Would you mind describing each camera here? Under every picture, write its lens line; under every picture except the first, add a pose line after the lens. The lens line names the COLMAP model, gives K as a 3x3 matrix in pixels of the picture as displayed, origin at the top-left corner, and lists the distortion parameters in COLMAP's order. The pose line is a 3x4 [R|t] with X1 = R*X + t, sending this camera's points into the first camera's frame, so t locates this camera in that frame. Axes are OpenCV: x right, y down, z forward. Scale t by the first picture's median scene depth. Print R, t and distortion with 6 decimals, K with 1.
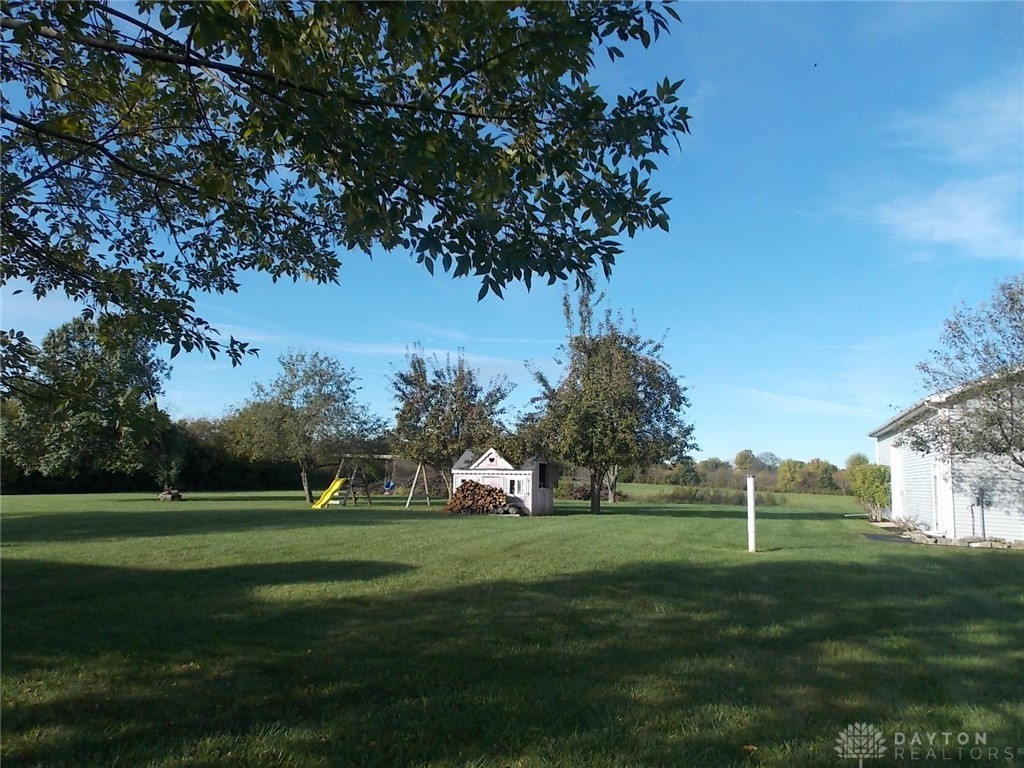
lens RADIAL K [[712.8, 0, 513.0], [0, 712.8, 384.8], [0, 0, 1]] dist [0.038068, 0.000149]
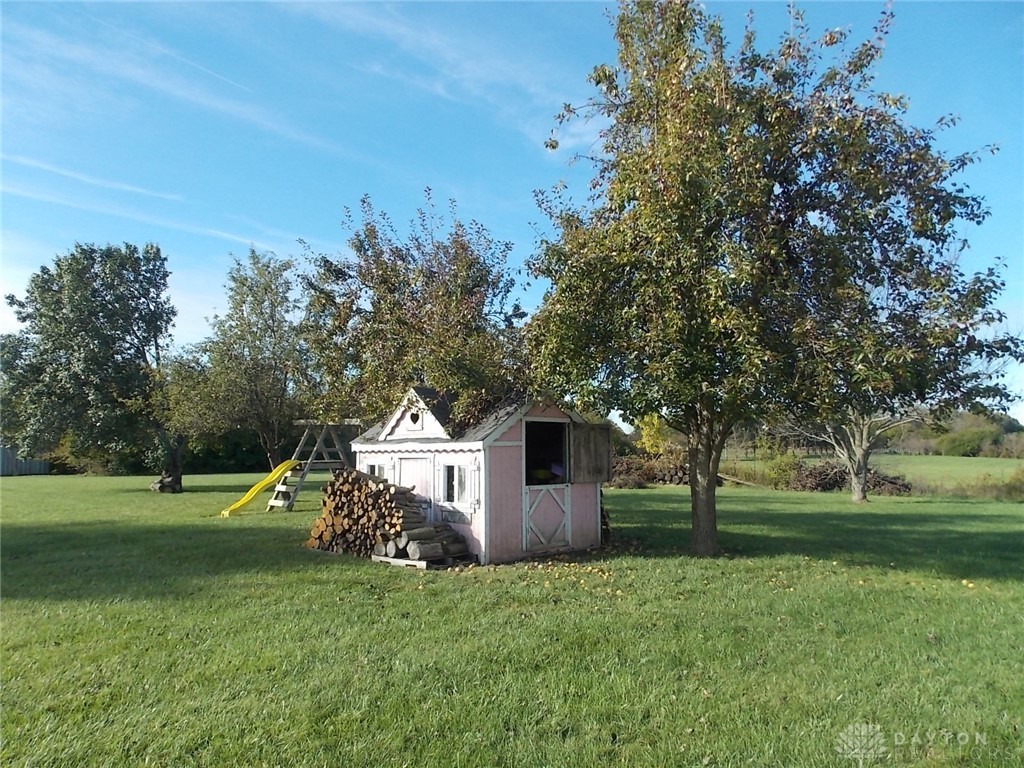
lens RADIAL K [[712.8, 0, 510.9], [0, 712.8, 381.6], [0, 0, 1]] dist [0.038068, 0.000149]
pose [[0.916178, -0.051897, -0.397398, 0.184901], [0.064036, 0.997797, 0.017328, 0.081324], [0.395623, -0.041324, 0.917483, 0.646408]]
